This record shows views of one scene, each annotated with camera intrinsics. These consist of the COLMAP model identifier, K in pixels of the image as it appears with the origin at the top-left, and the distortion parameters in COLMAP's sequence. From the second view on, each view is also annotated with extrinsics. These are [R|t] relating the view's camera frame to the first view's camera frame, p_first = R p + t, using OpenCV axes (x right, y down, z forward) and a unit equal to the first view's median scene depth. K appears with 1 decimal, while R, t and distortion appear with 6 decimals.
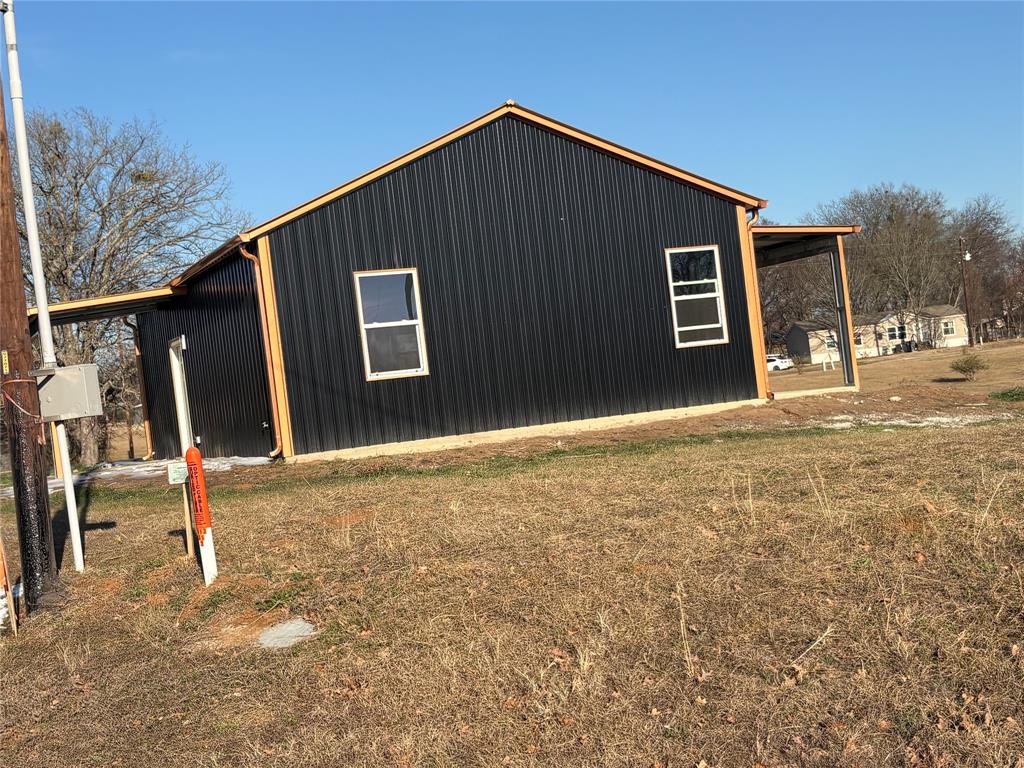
lens RADIAL K [[1457.0, 0, 507.5], [0, 1457.0, 384.7], [0, 0, 1]] dist [0.140815, 0.000000]
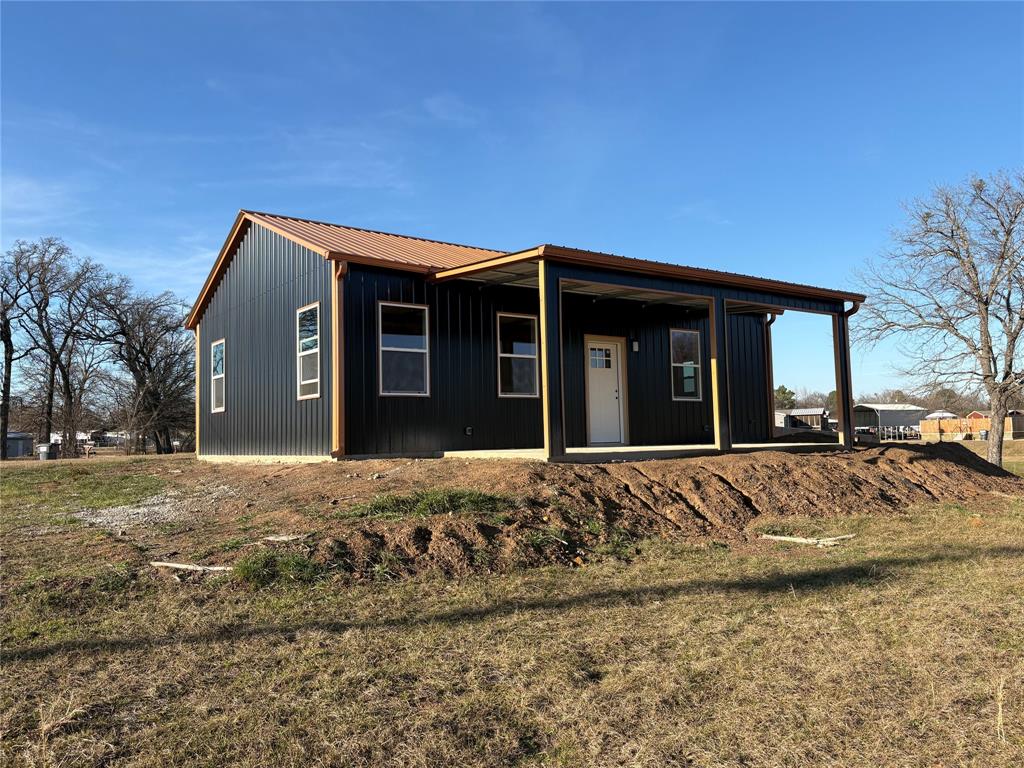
lens RADIAL K [[783.7, 0, 510.1], [0, 783.7, 377.6], [0, 0, 1]] dist [0.043864, -0.022553]
pose [[0.227776, 0.030620, -0.973232, 0.759147], [0.005315, 0.999451, 0.032689, -0.063268], [0.973699, -0.012618, 0.227488, 1.069884]]
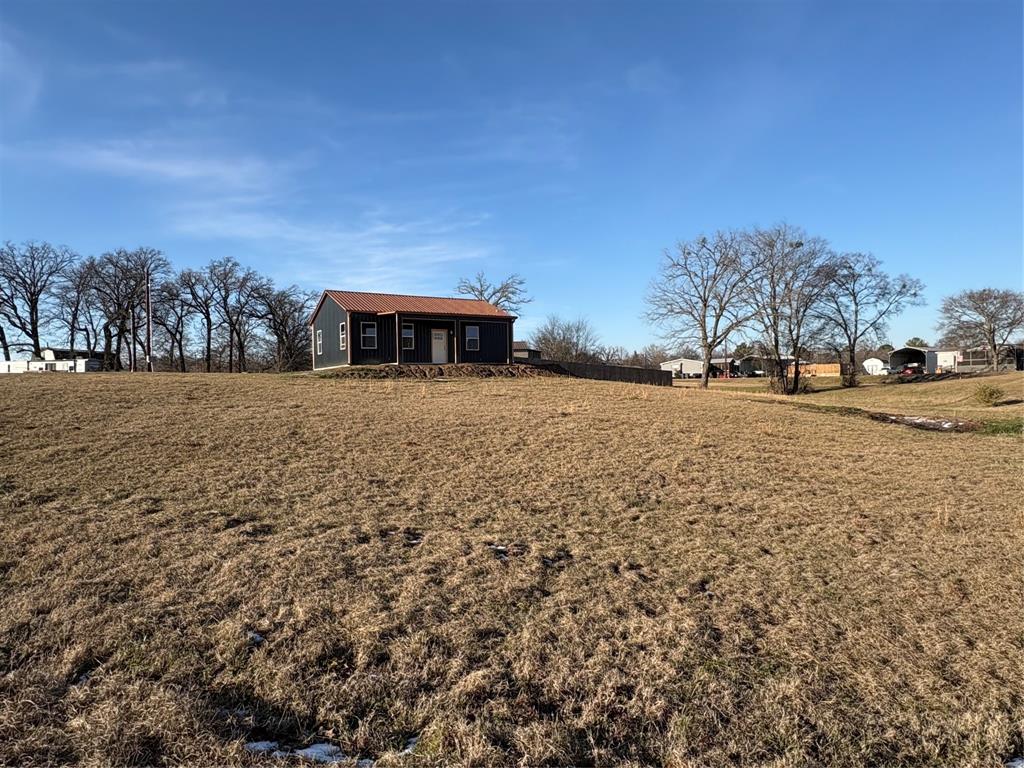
lens RADIAL K [[626.1, 0, 511.5], [0, 626.1, 389.2], [0, 0, 1]] dist [-0.011713, 0.001102]
pose [[0.156726, 0.113480, -0.981101, 1.883250], [0.010669, 0.993125, 0.116575, -0.113887], [0.987584, -0.028737, 0.154438, 1.241624]]
